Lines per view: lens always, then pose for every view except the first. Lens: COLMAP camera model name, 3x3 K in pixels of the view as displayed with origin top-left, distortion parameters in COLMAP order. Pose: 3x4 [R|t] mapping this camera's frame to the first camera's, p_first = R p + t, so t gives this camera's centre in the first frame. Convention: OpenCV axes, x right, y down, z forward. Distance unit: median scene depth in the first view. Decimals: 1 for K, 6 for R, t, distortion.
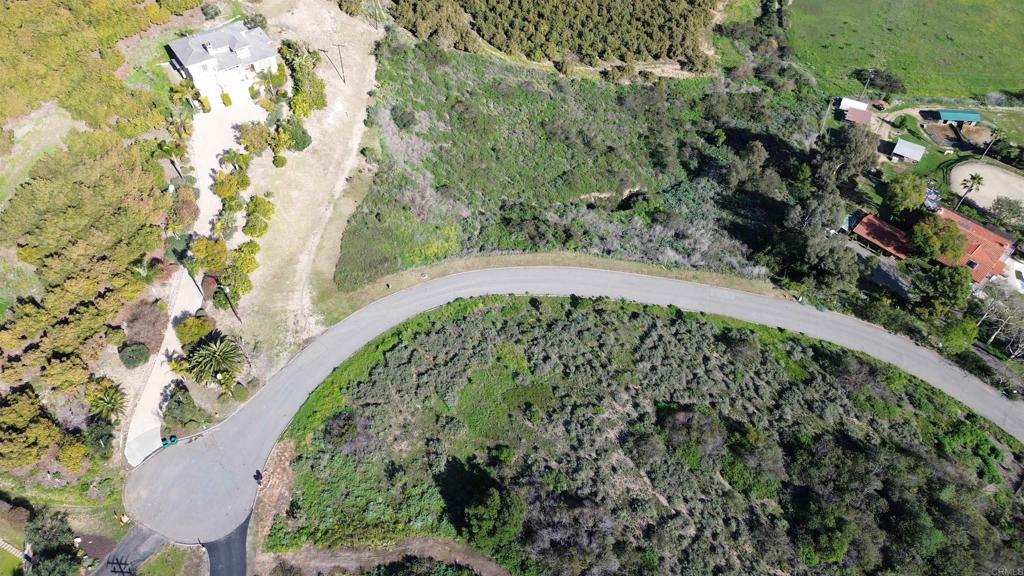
lens RADIAL K [[736.4, 0, 512.8], [0, 736.4, 290.2], [0, 0, 1]] dist [0.061022, -0.059619]
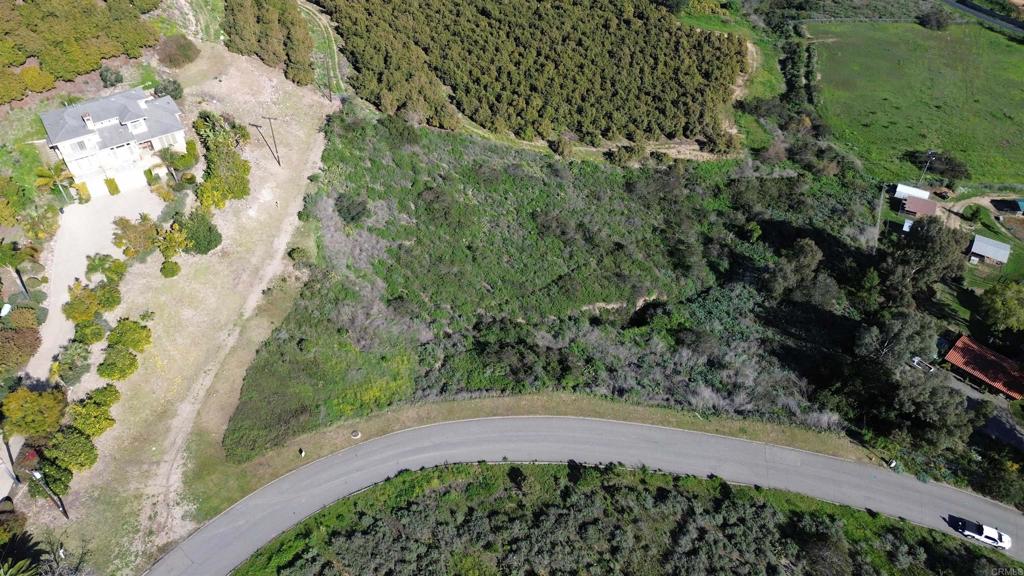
lens RADIAL K [[736.4, 0, 510.8], [0, 736.4, 279.9], [0, 0, 1]] dist [0.061022, -0.059619]
pose [[0.999971, 0.003126, -0.006944, 0.025607], [-0.003925, 0.992980, -0.118216, -0.071779], [0.006526, 0.118240, 0.992964, 0.253703]]
